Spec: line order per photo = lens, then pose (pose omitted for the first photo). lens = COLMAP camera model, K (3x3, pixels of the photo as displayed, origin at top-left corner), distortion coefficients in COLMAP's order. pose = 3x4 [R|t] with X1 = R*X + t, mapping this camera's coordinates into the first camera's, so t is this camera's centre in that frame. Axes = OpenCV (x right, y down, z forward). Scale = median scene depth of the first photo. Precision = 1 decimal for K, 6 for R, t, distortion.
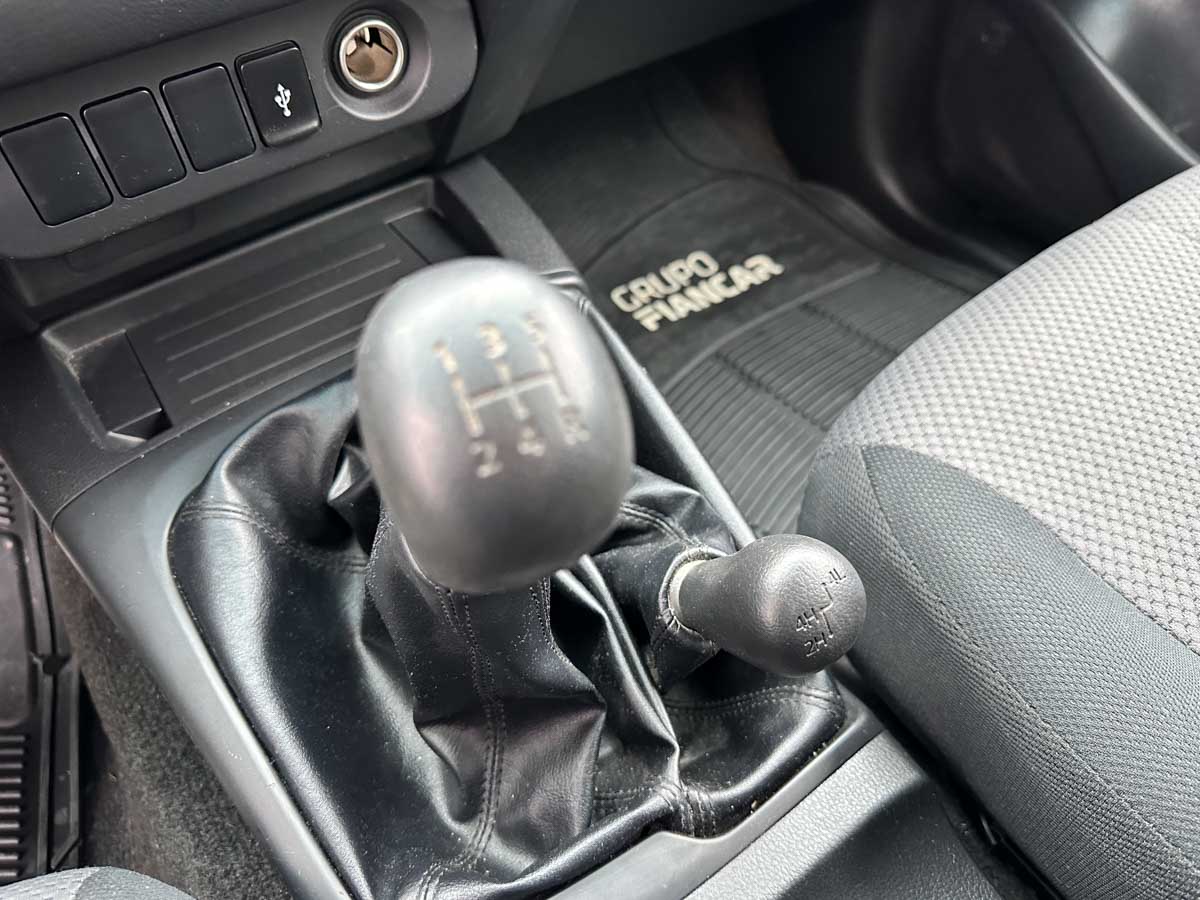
lens RADIAL K [[875.9, 0, 602.0], [0, 875.9, 445.2], [0, 0, 1]] dist [-0.003820, -0.004229]
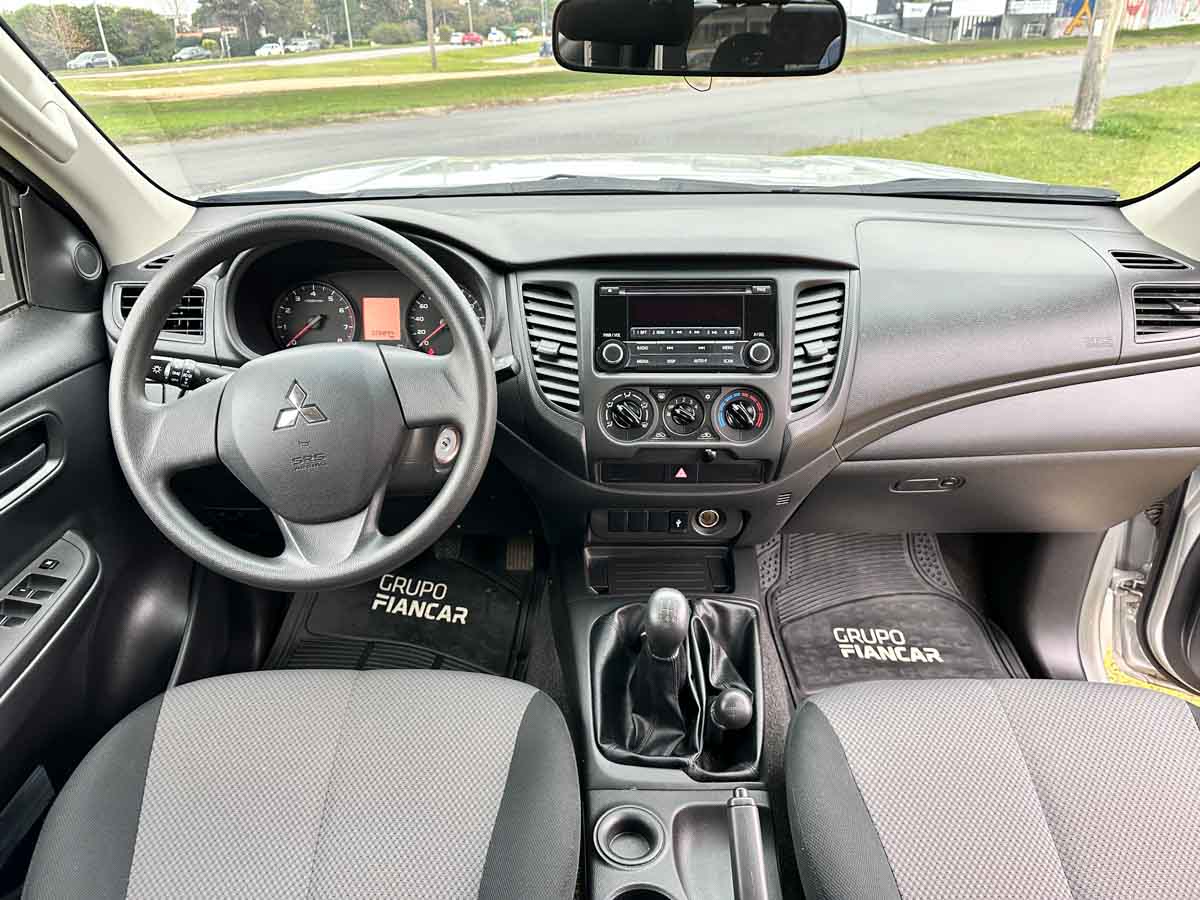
lens RADIAL K [[845.7, 0, 603.1], [0, 845.7, 442.5], [0, 0, 1]] dist [0.167234, -0.297975]
pose [[0.823705, 0.325360, -0.464382, 0.316436], [-0.453300, 0.869856, -0.194602, 0.047621], [0.340630, 0.370799, 0.863990, -0.797466]]
